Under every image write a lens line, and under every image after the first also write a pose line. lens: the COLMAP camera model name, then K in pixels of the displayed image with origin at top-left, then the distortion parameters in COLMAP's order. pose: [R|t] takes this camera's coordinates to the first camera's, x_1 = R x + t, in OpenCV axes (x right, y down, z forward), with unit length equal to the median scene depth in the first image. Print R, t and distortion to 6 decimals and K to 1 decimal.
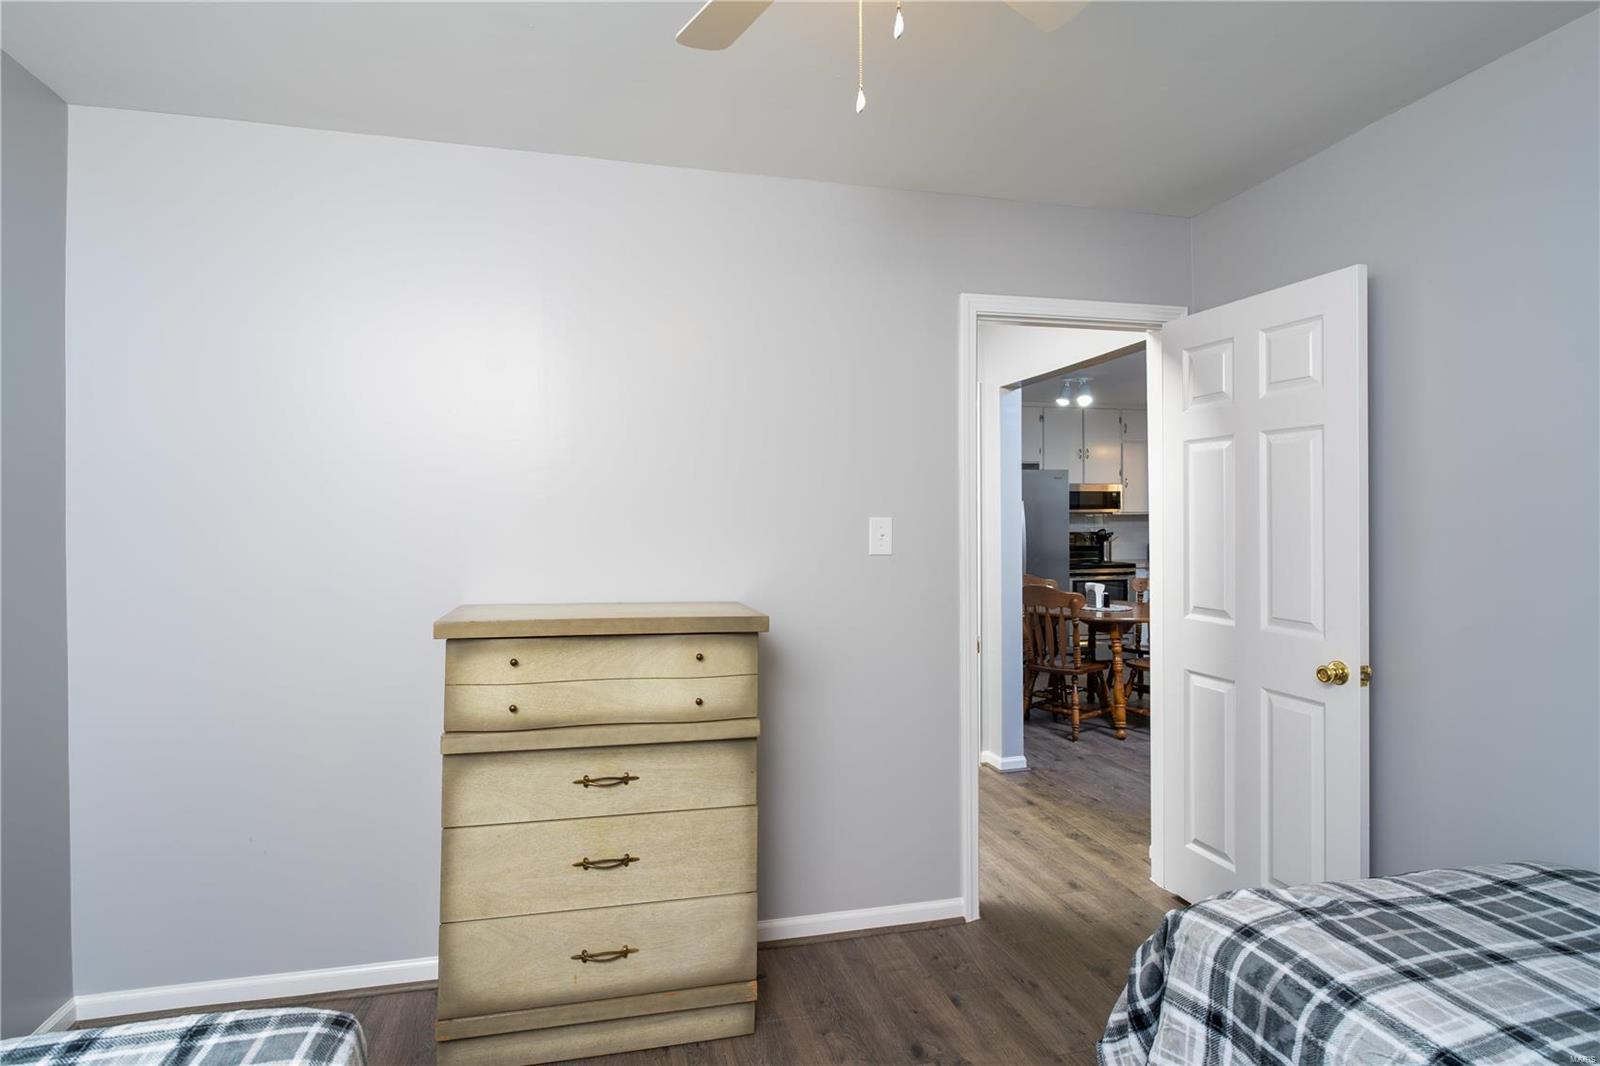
lens RADIAL K [[830.9, 0, 789.7], [0, 830.9, 519.3], [0, 0, 1]] dist [-0.006573, 0.001665]
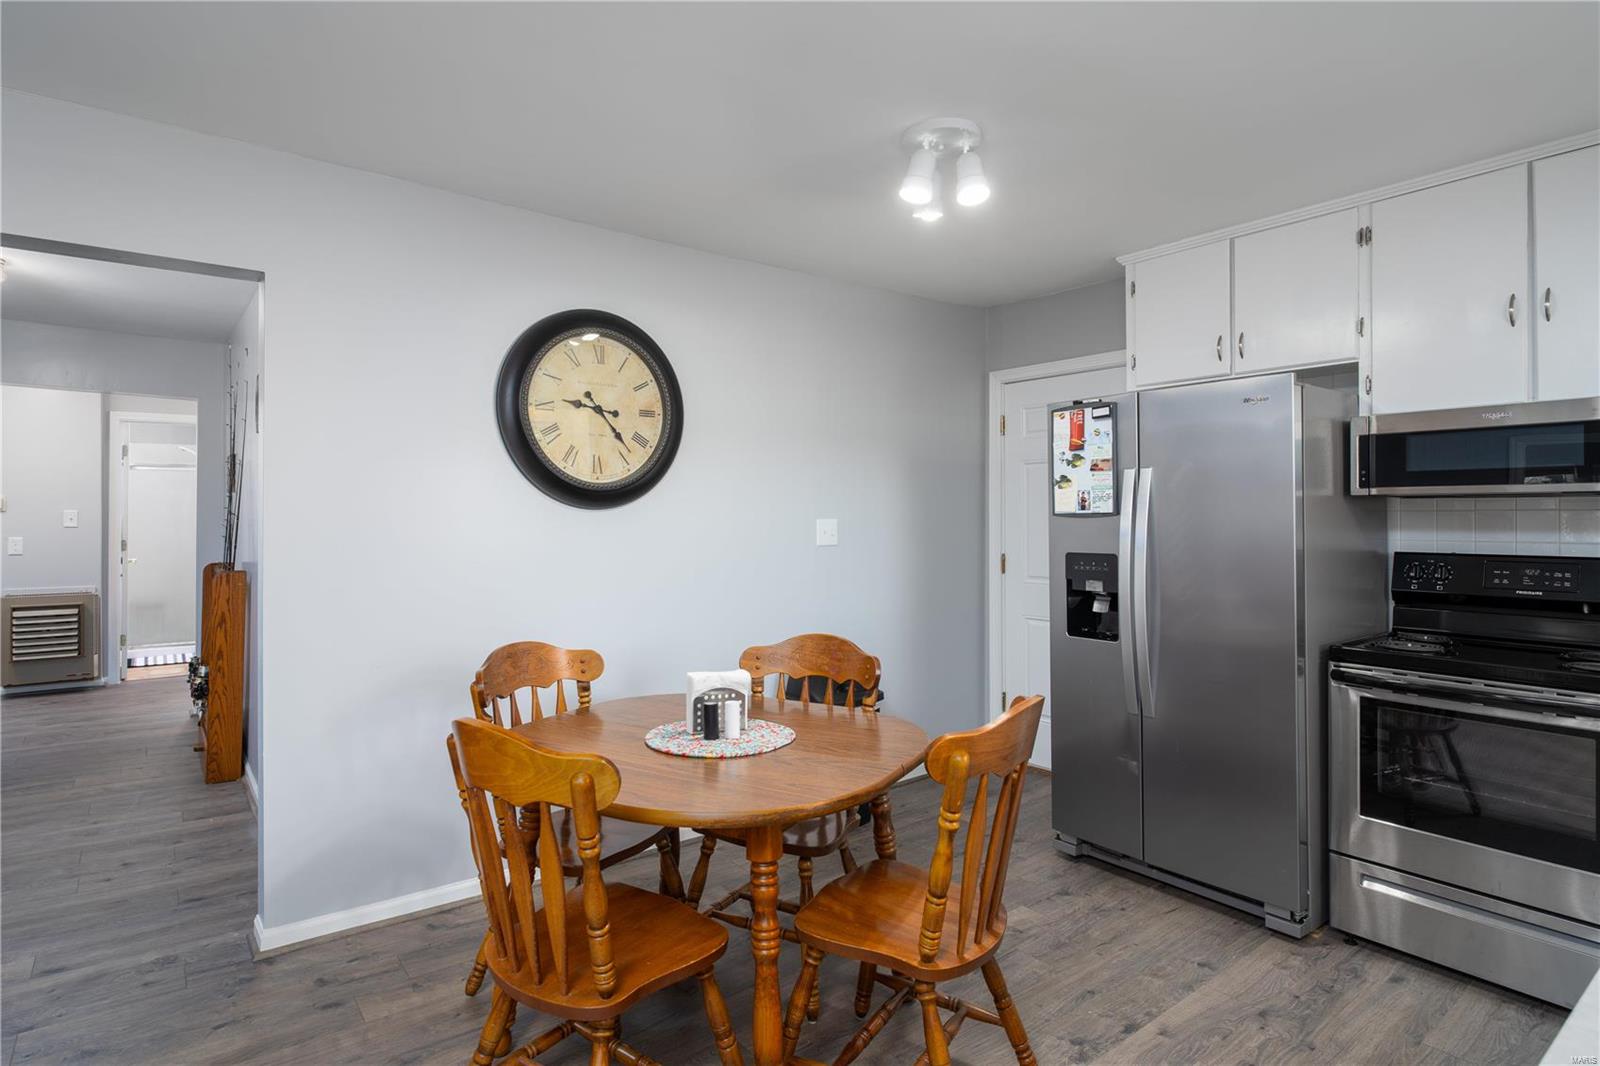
lens RADIAL K [[830.9, 0, 772.2], [0, 830.9, 506.0], [0, 0, 1]] dist [-0.006573, 0.001665]
pose [[0.394802, -0.007332, -0.918737, 0.534650], [0.000131, 0.999969, -0.007924, -0.001204], [0.918766, 0.003008, 0.394790, 0.620723]]
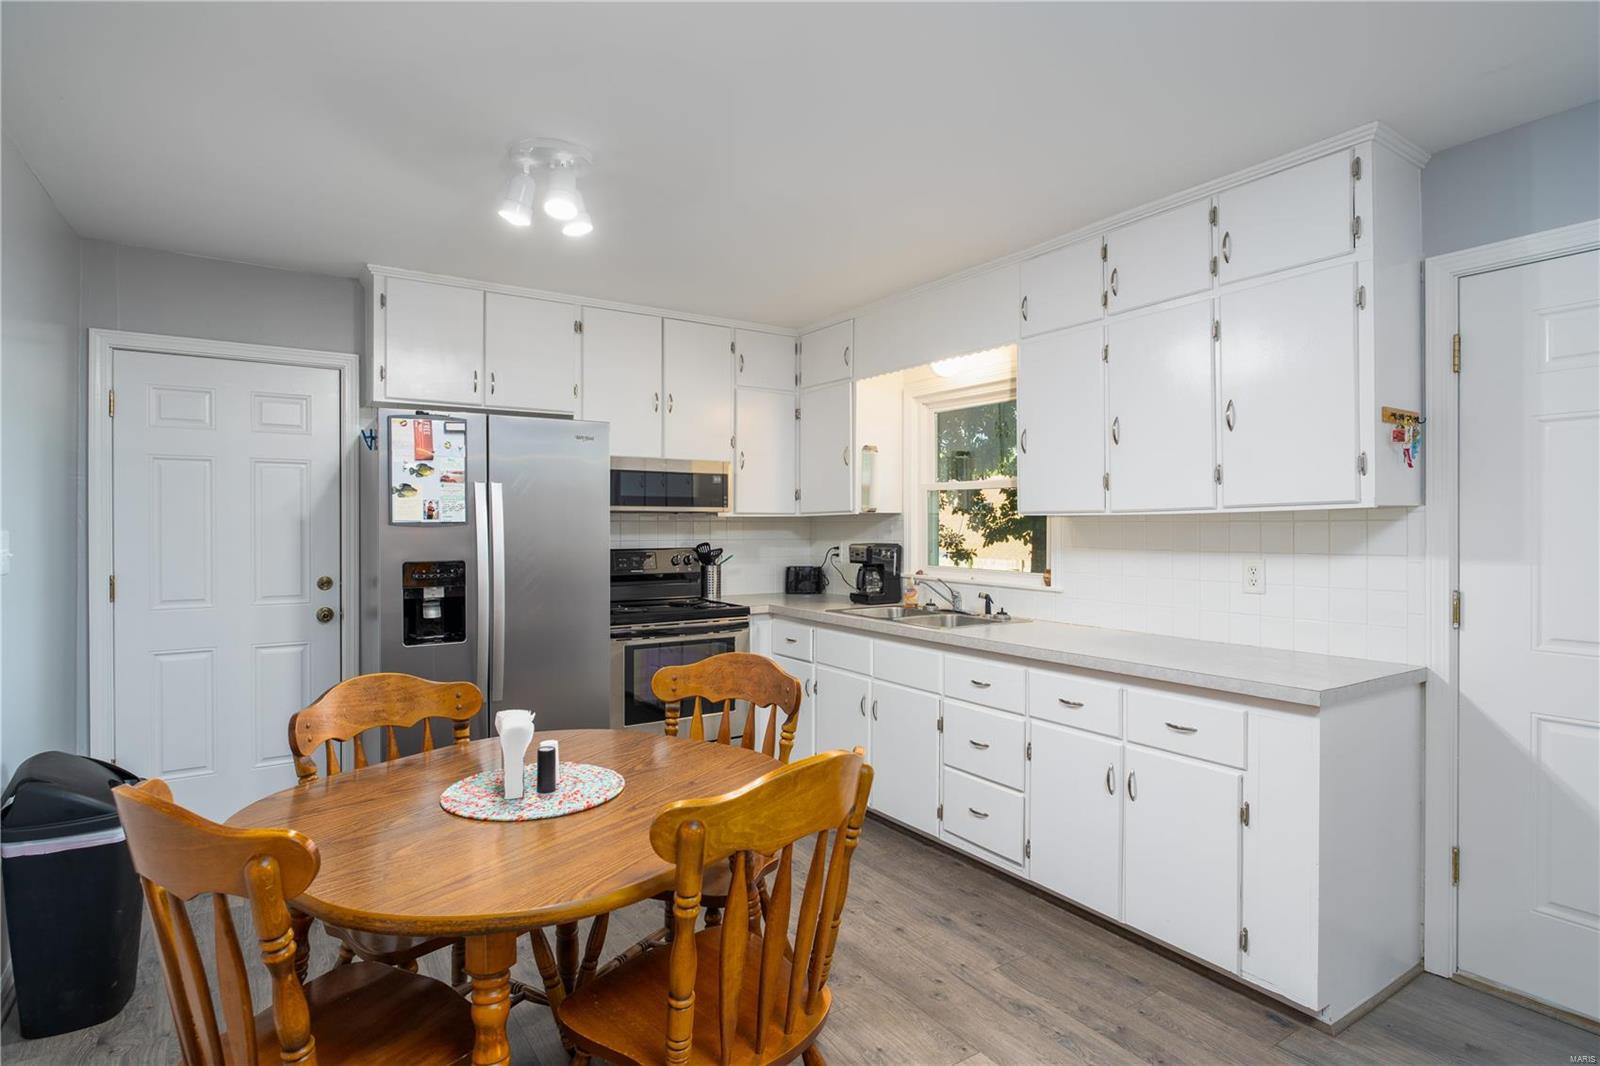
lens RADIAL K [[830.9, 0, 799.8], [0, 830.9, 526.6], [0, 0, 1]] dist [-0.006573, 0.001665]
pose [[0.943700, 0.004148, 0.330776, 0.263794], [-0.005004, 0.999986, 0.001736, -0.000391], [-0.330764, -0.003294, 0.943708, 0.470855]]
